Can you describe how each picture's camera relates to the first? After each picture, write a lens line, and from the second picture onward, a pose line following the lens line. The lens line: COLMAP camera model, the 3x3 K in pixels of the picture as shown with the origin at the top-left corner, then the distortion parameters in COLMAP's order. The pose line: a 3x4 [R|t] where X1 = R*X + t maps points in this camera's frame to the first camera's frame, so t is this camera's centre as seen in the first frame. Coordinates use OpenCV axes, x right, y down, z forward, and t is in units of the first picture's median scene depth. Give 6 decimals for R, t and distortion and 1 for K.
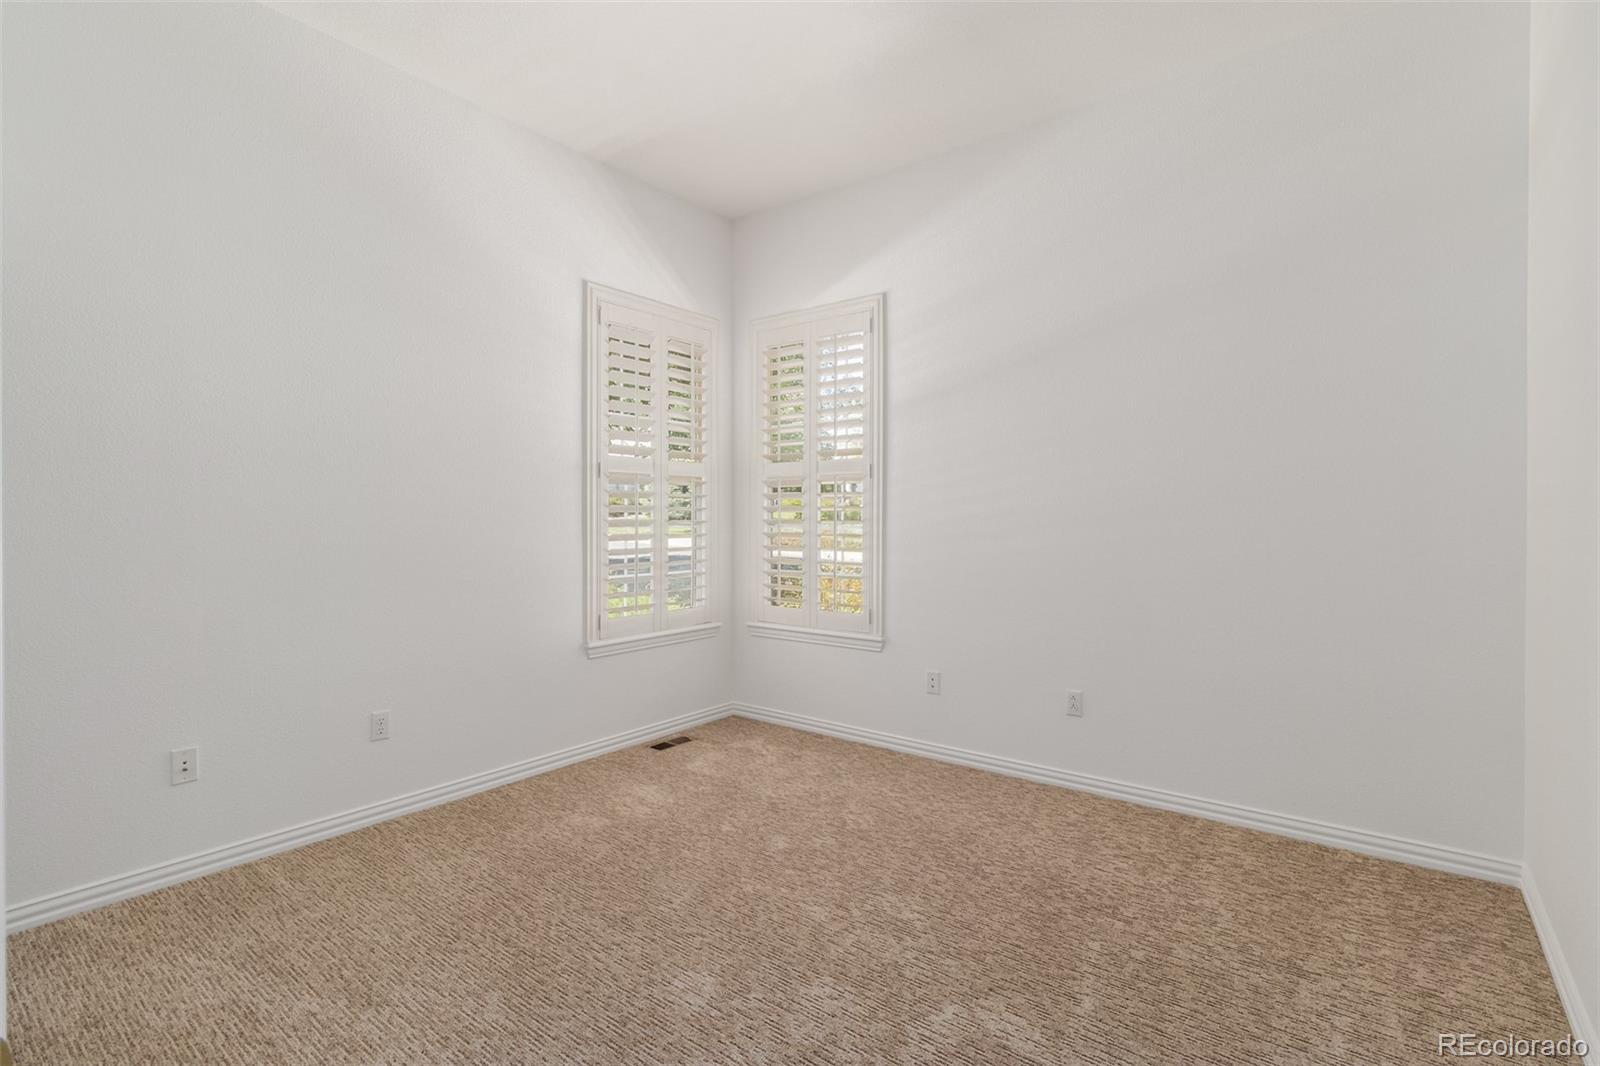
lens RADIAL K [[744.2, 0, 810.5], [0, 744.2, 514.3], [0, 0, 1]] dist [0.001658, 0.000365]
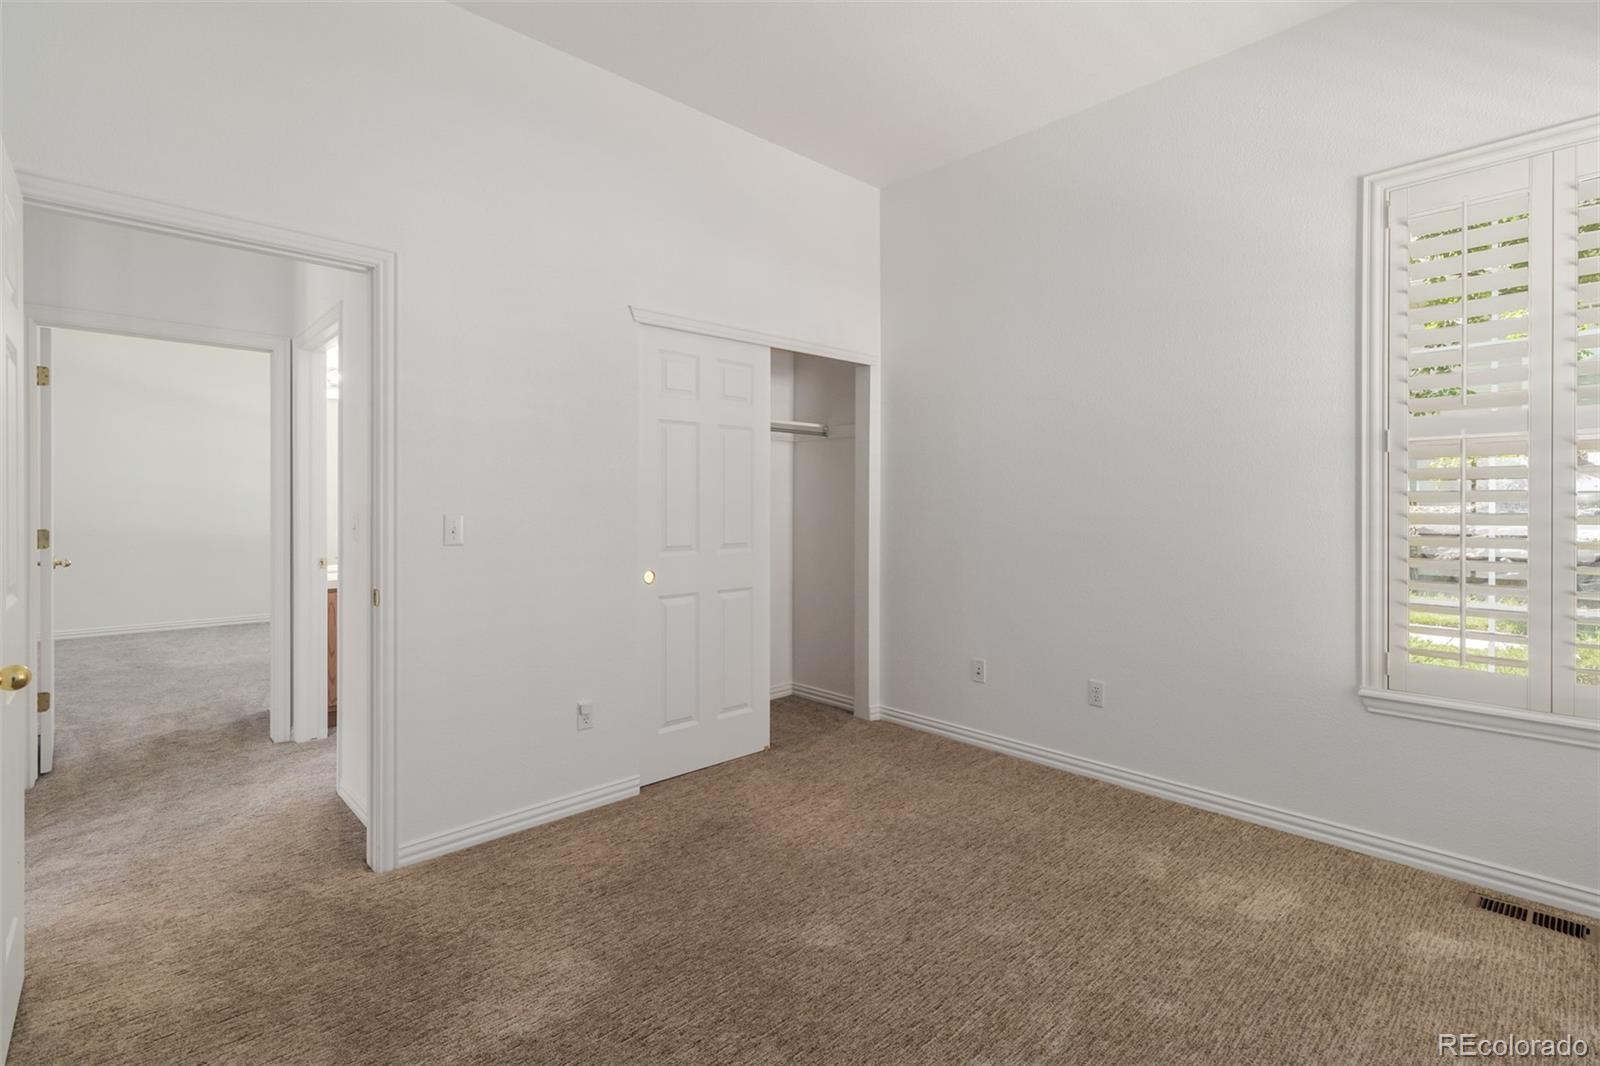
lens RADIAL K [[744.2, 0, 810.5], [0, 744.2, 514.3], [0, 0, 1]] dist [0.001658, 0.000365]
pose [[-0.145938, 0.007569, -0.989265, 0.483690], [-0.003309, 0.999961, 0.008139, 0.004002], [0.989288, 0.004461, -0.145907, 0.597106]]
